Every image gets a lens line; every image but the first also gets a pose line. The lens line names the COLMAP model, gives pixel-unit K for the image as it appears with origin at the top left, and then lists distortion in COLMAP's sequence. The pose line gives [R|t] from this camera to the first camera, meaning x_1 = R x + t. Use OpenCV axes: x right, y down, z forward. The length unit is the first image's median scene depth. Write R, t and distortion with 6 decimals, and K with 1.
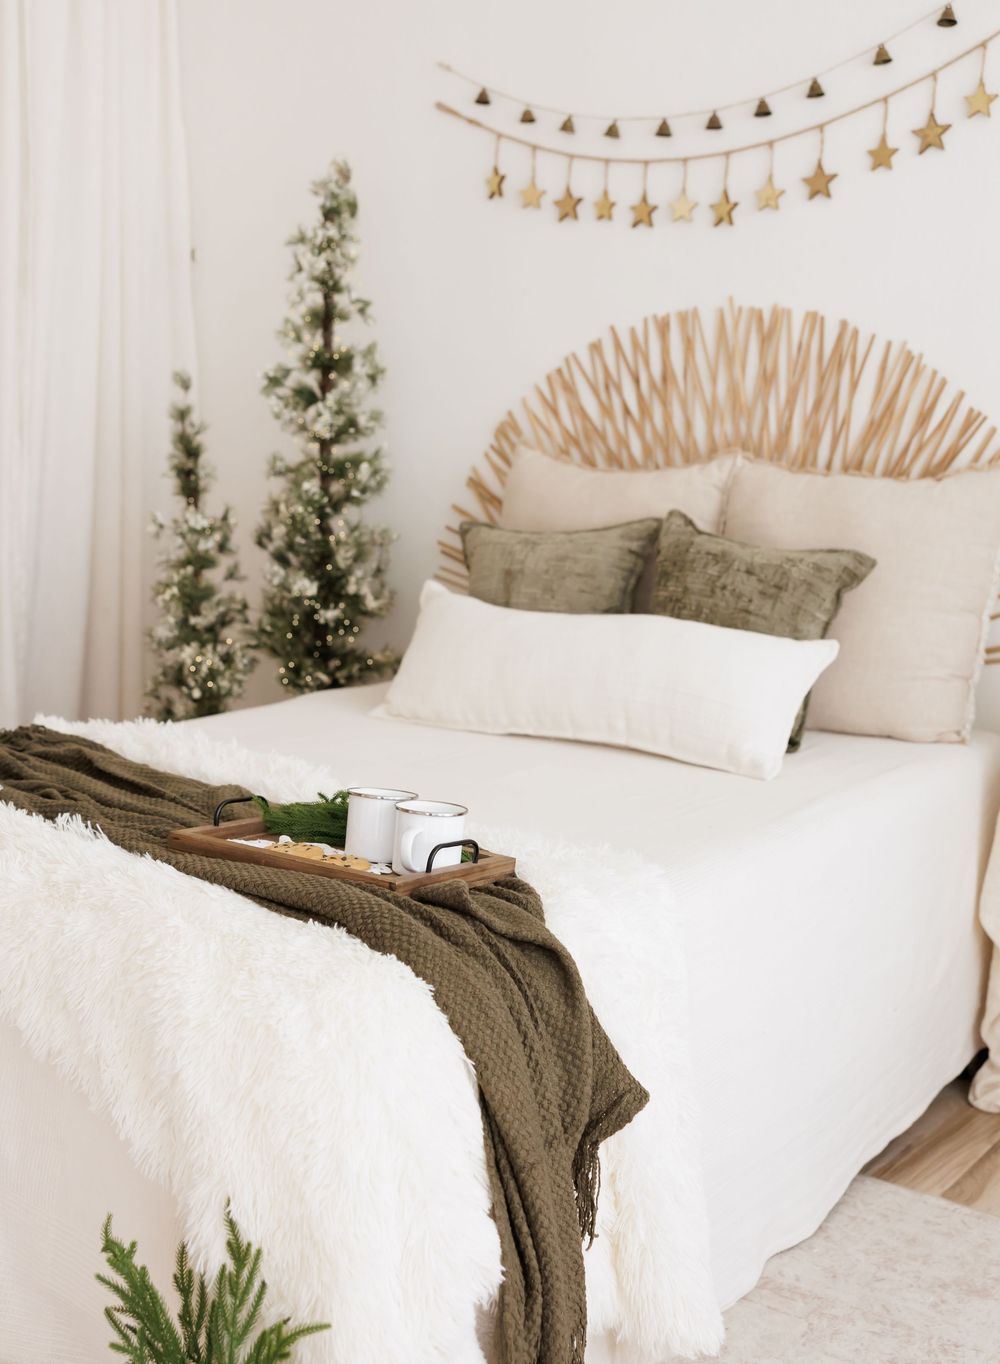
lens RADIAL K [[1720.6, 0, 456.5], [0, 1720.6, 674.8], [0, 0, 1]] dist [0.023570, -0.011456]
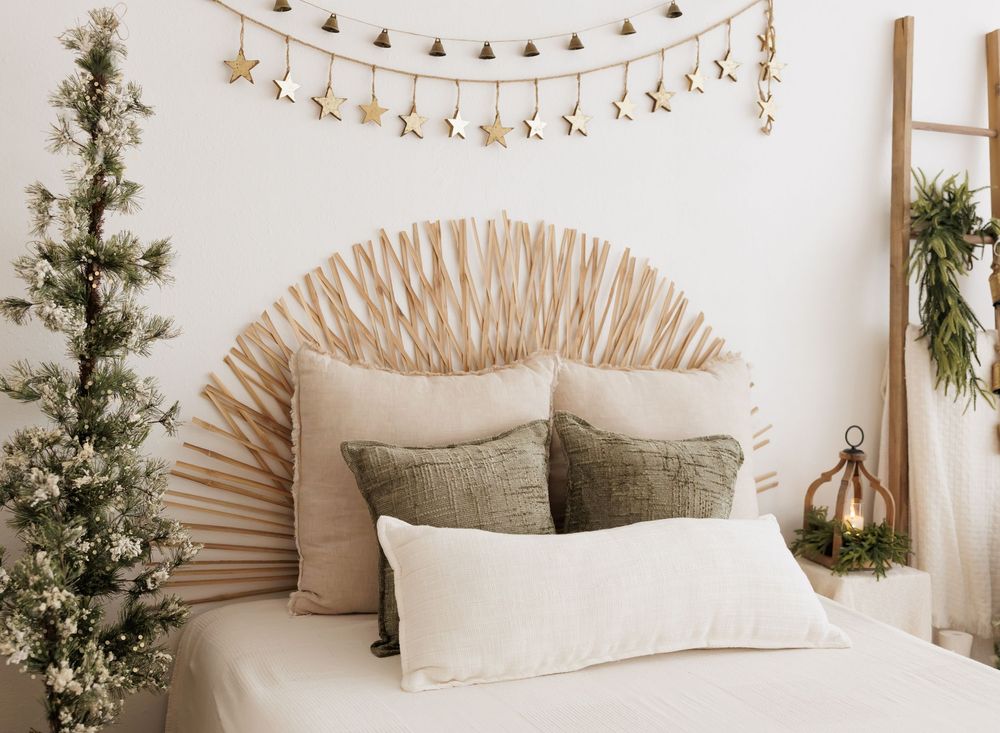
lens RADIAL K [[1199.9, 0, 502.1], [0, 1199.9, 338.3], [0, 0, 1]] dist [0.014569, 0.014324]
pose [[0.501756, -0.047512, 0.863703, -0.497732], [0.104768, 0.994478, -0.006157, -0.131374], [-0.858641, 0.093578, 0.503963, 0.610159]]
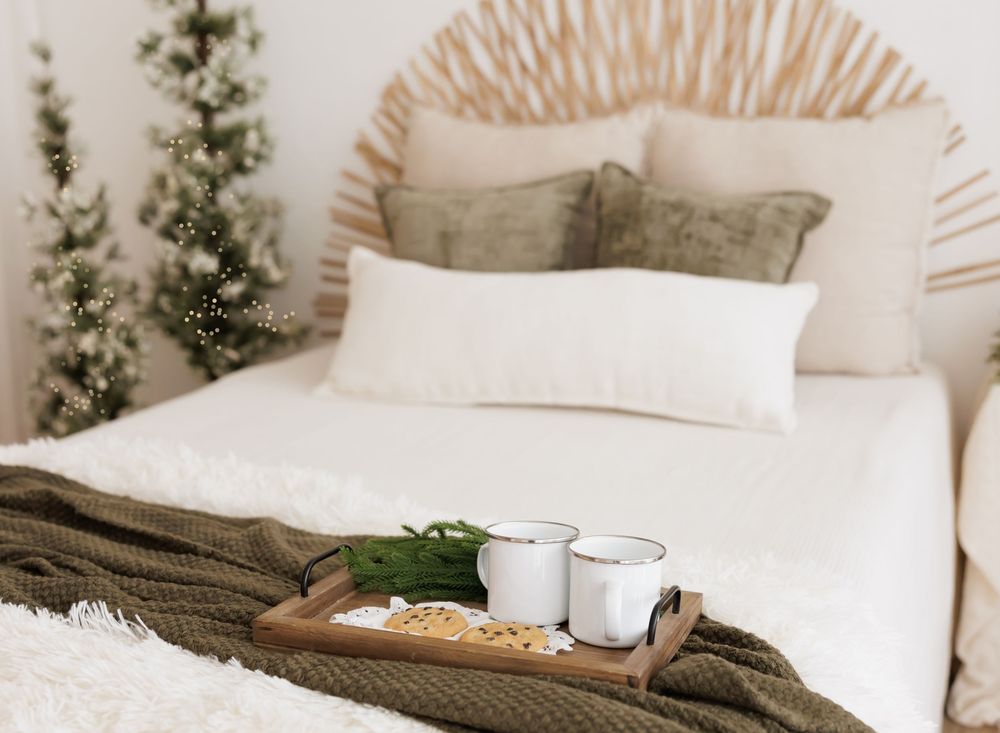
lens RADIAL K [[1305.7, 0, 520.1], [0, 1305.7, 368.1], [0, 0, 1]] dist [0.014219, -0.012421]
pose [[0.965400, -0.084396, 0.246740, -0.109382], [0.073154, 0.995836, 0.054397, -0.020465], [-0.250304, -0.034465, 0.967554, 0.265297]]
